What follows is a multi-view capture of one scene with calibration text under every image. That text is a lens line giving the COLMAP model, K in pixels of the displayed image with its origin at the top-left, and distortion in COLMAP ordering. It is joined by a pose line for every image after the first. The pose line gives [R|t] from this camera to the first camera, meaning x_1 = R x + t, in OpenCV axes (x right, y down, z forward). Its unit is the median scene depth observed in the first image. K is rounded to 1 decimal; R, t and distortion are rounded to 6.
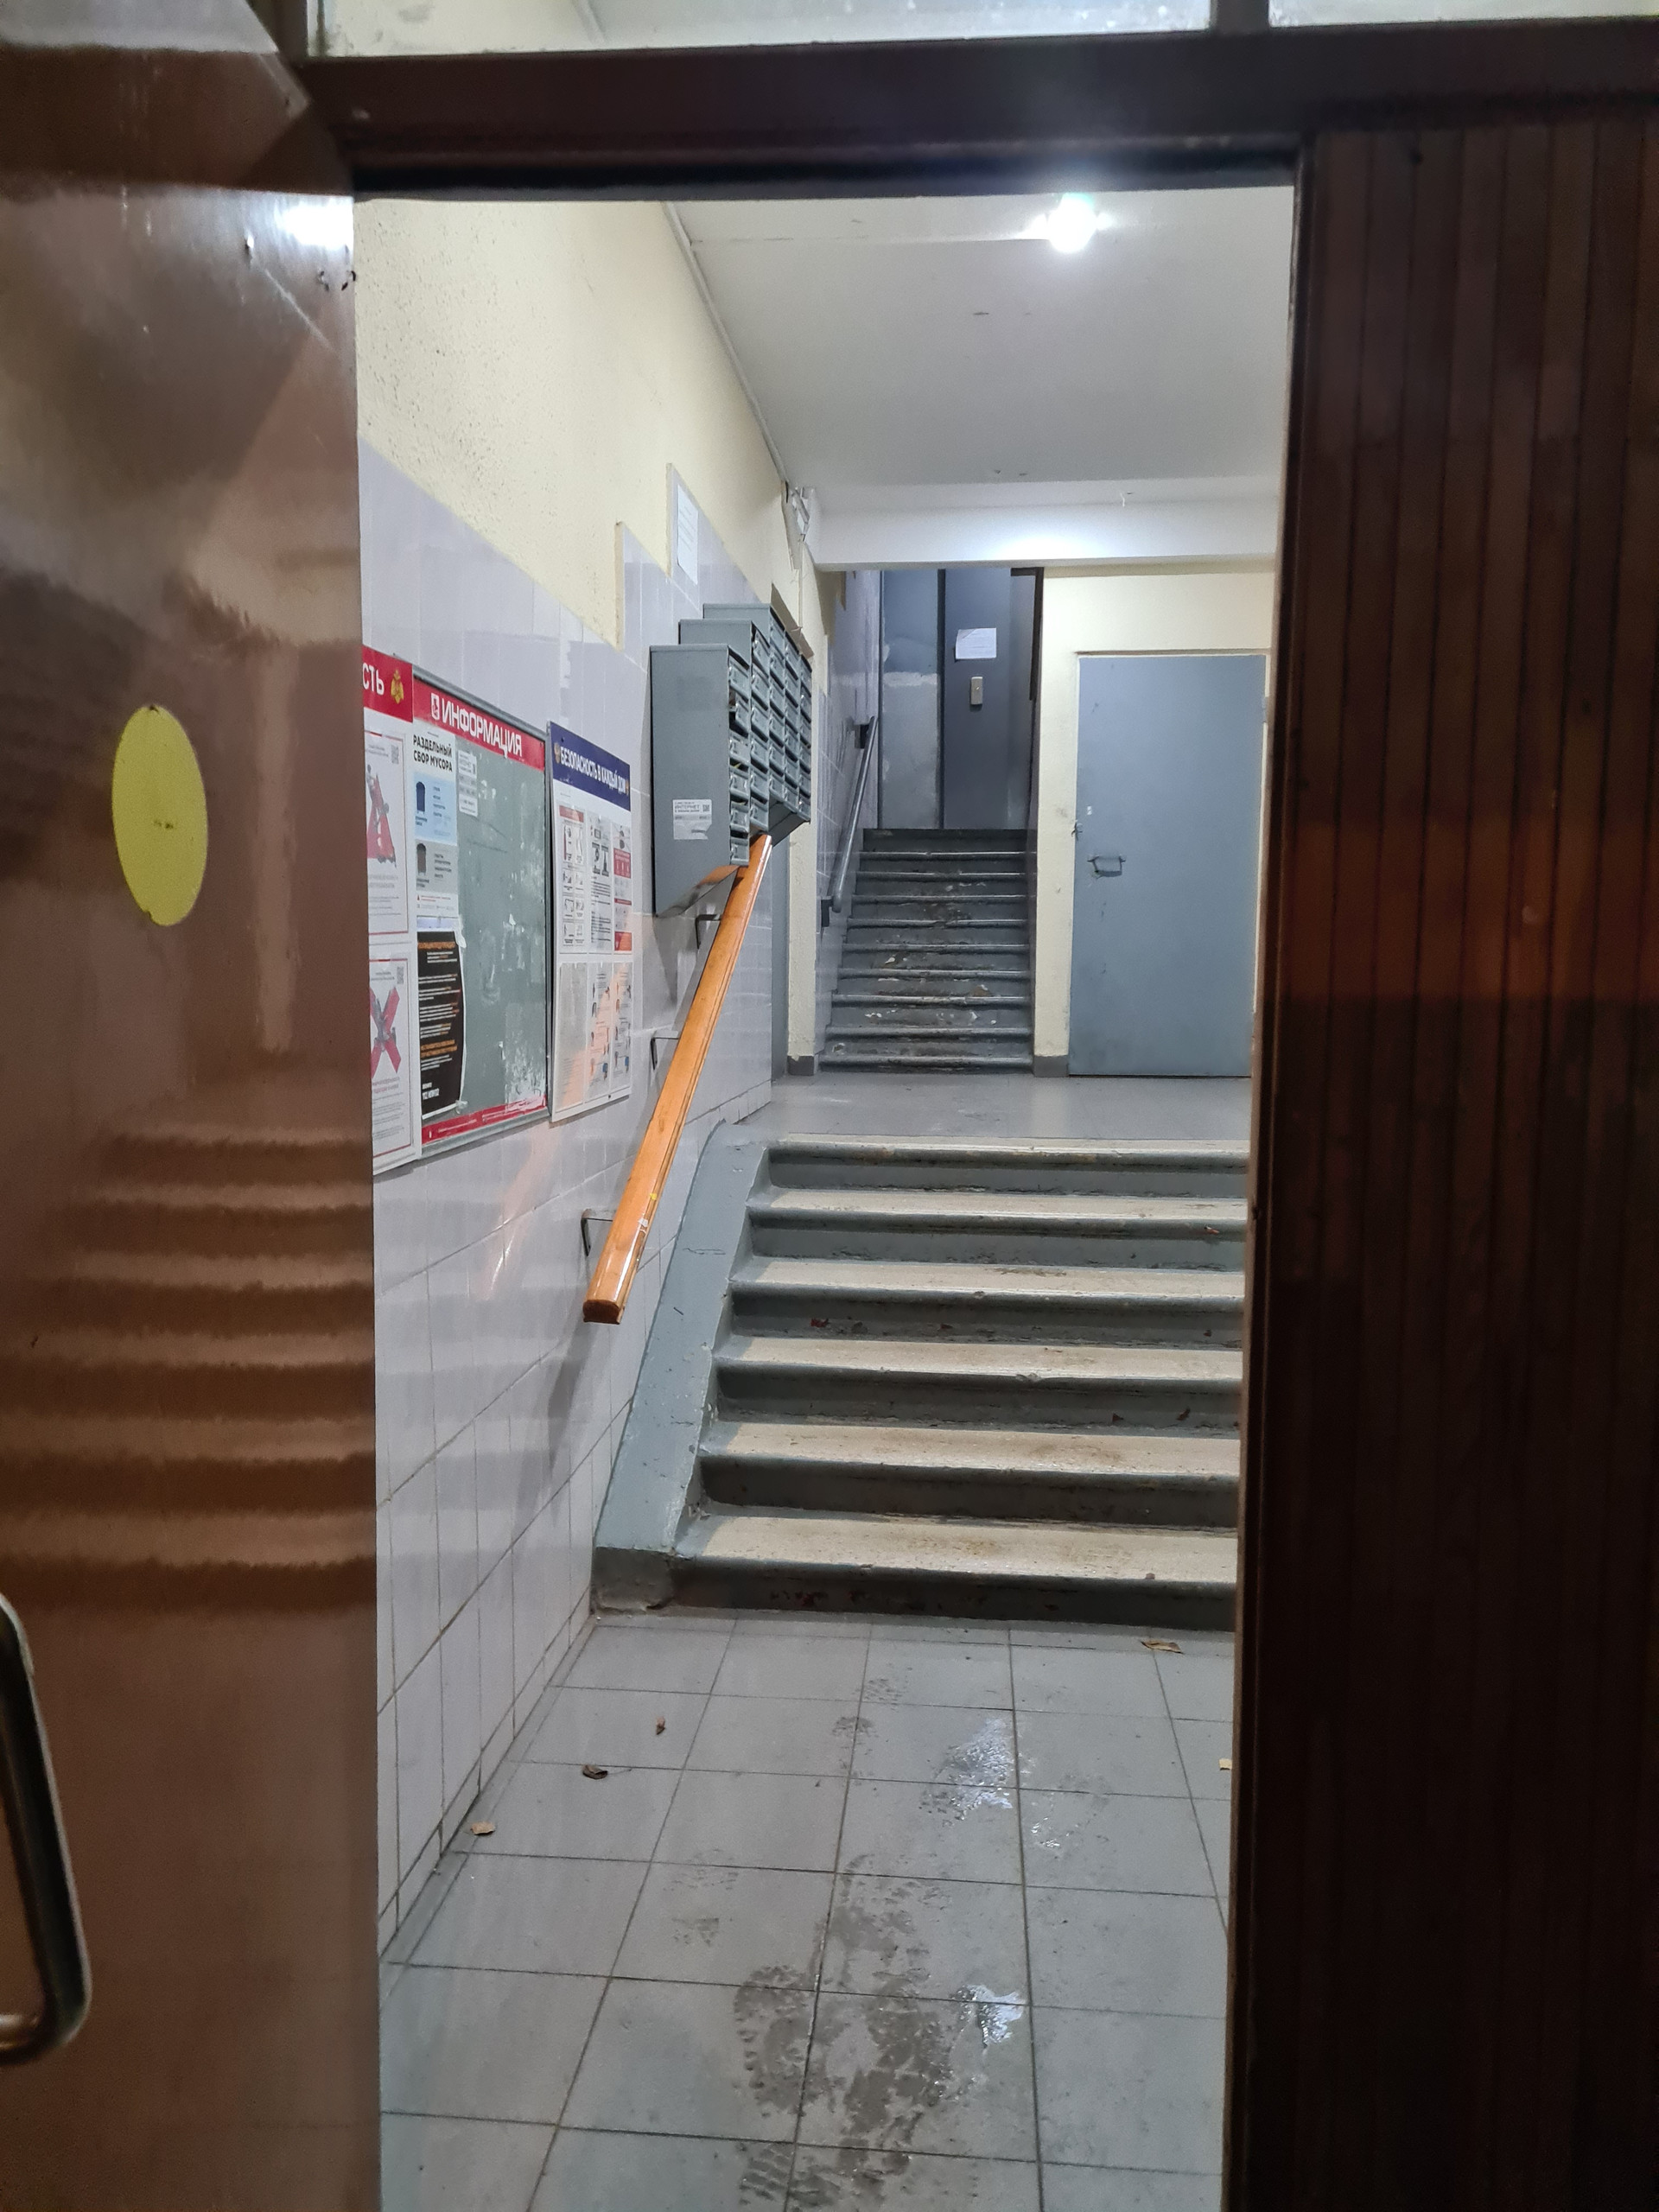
lens RADIAL K [[1648.0, 0, 834.8], [0, 1648.0, 1113.2], [0, 0, 1]] dist [0.066533, -0.035109]
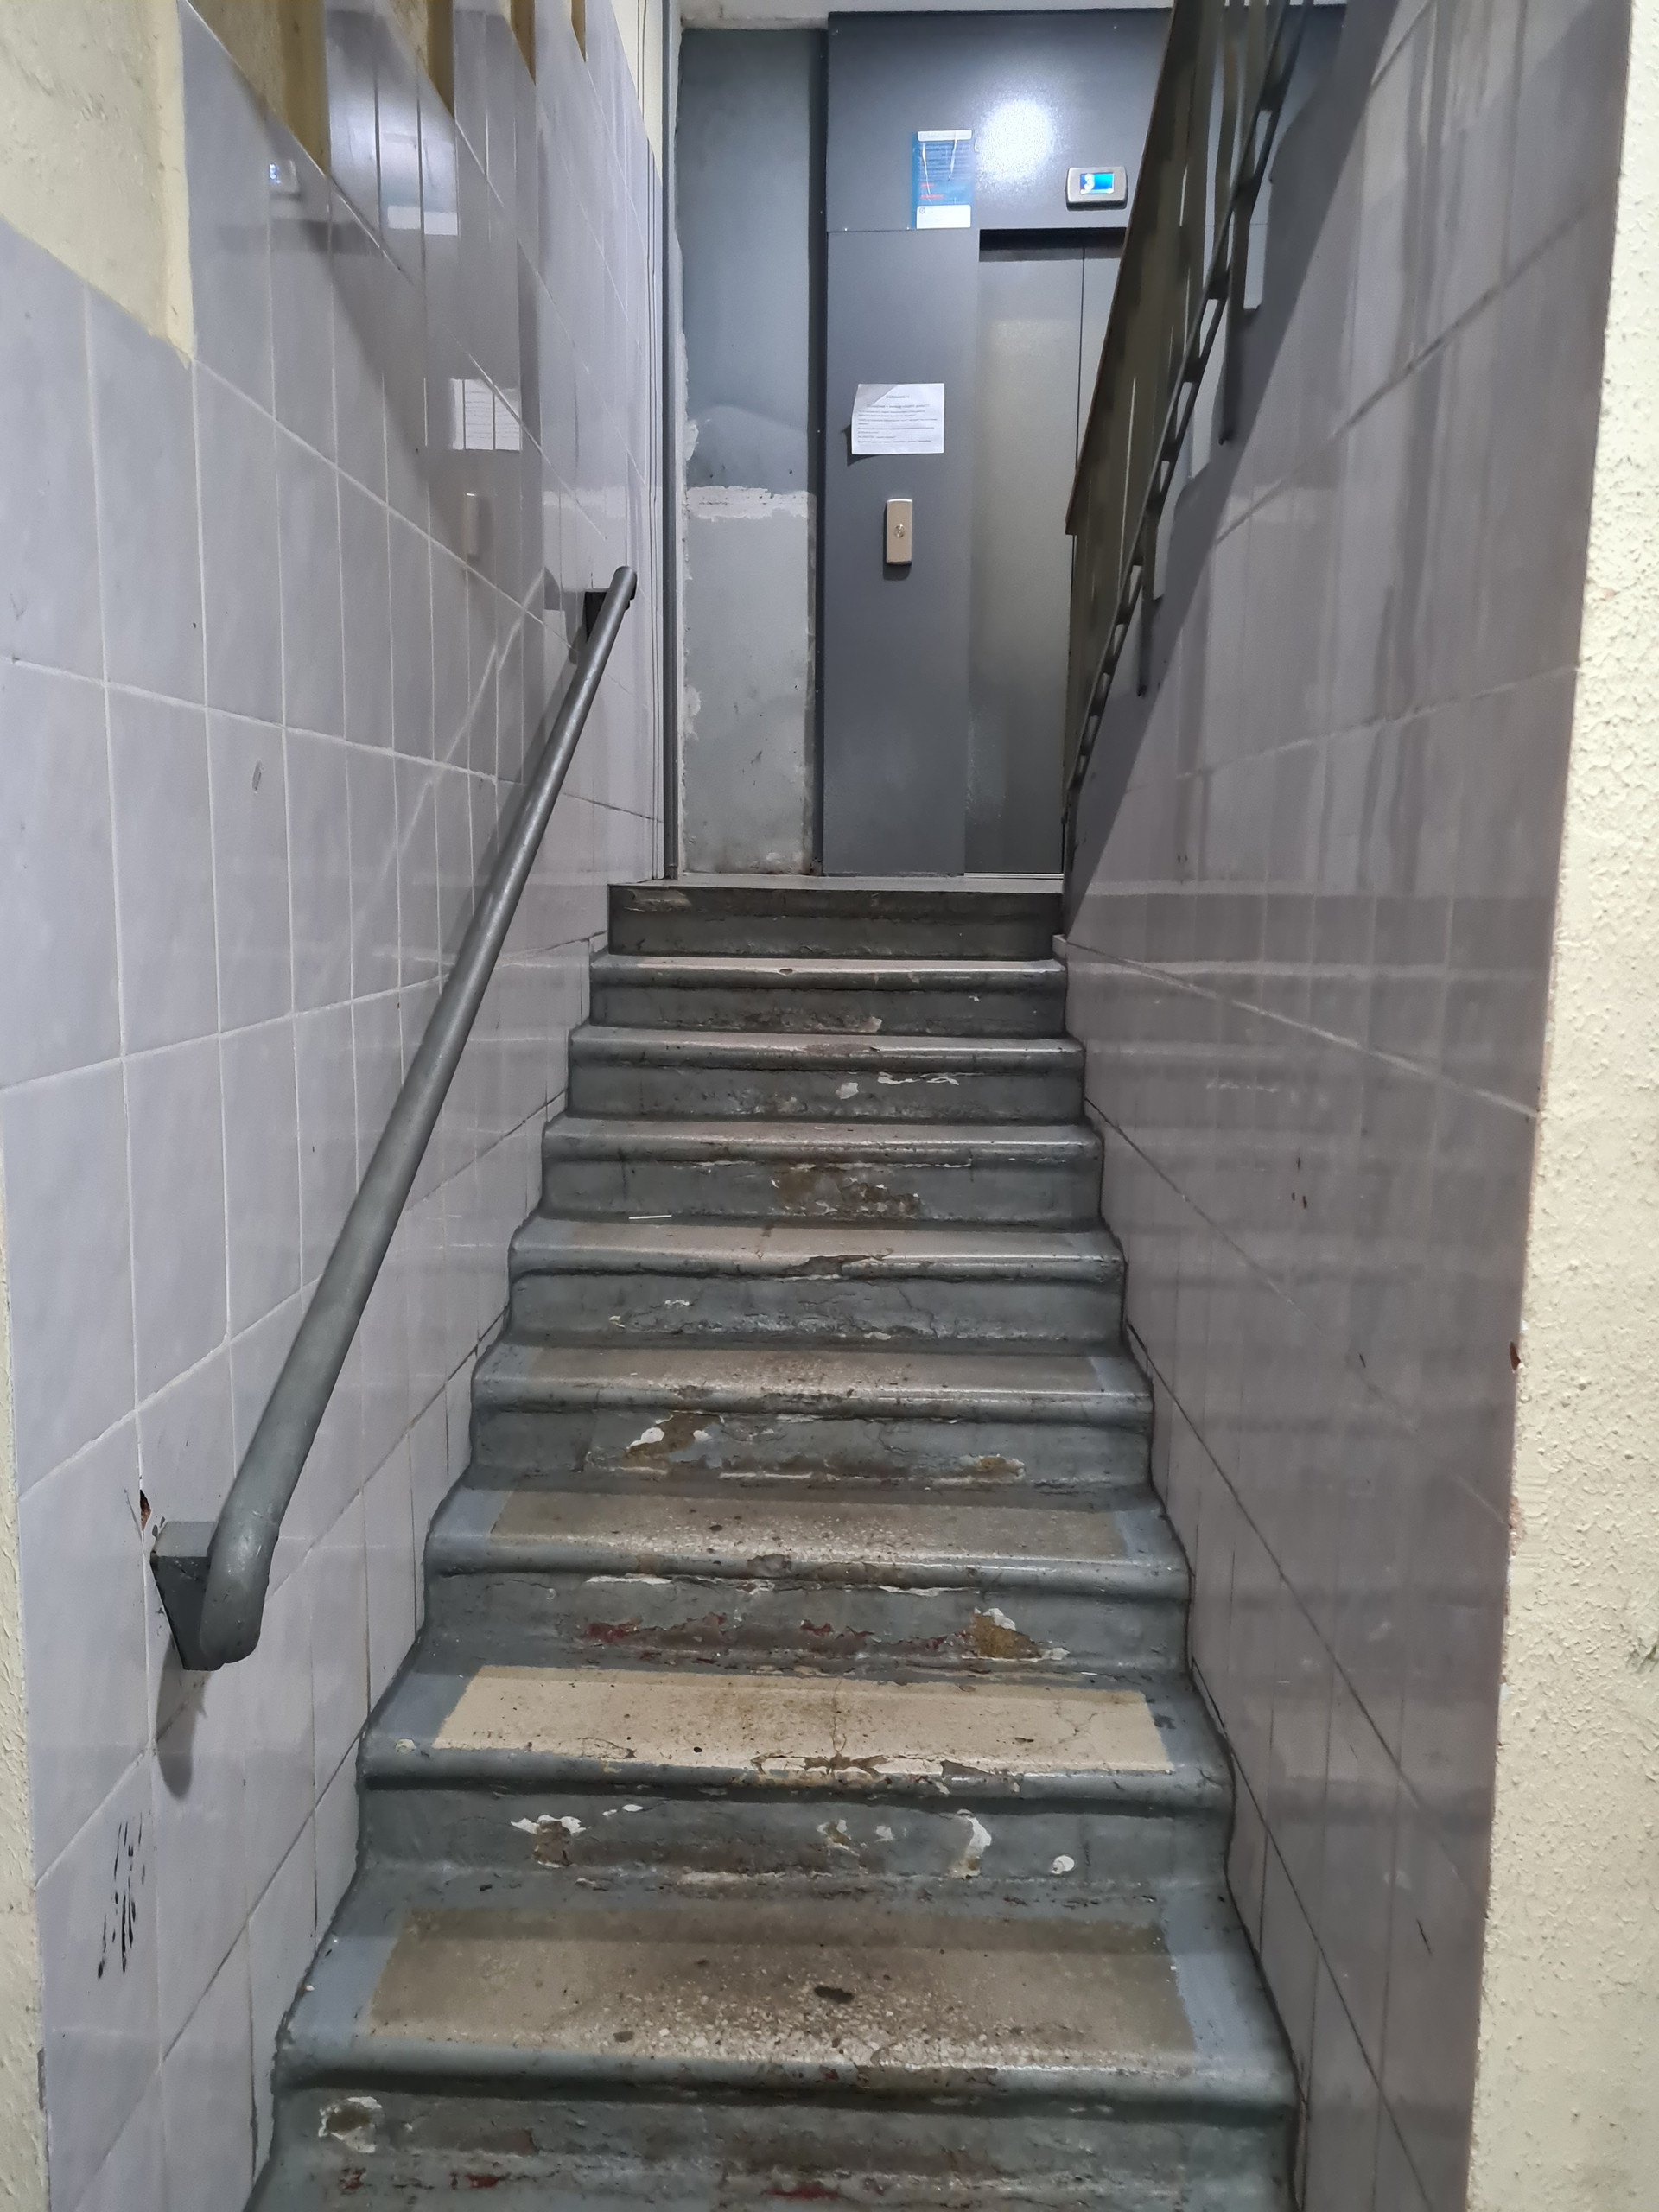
lens RADIAL K [[1648.0, 0, 821.8], [0, 1648.0, 1102.2], [0, 0, 1]] dist [0.066533, -0.035109]
pose [[0.997238, -0.002073, 0.074239, 0.032975], [-0.001286, 0.998978, 0.045171, -0.126014], [-0.074257, -0.045141, 0.996217, 0.564460]]
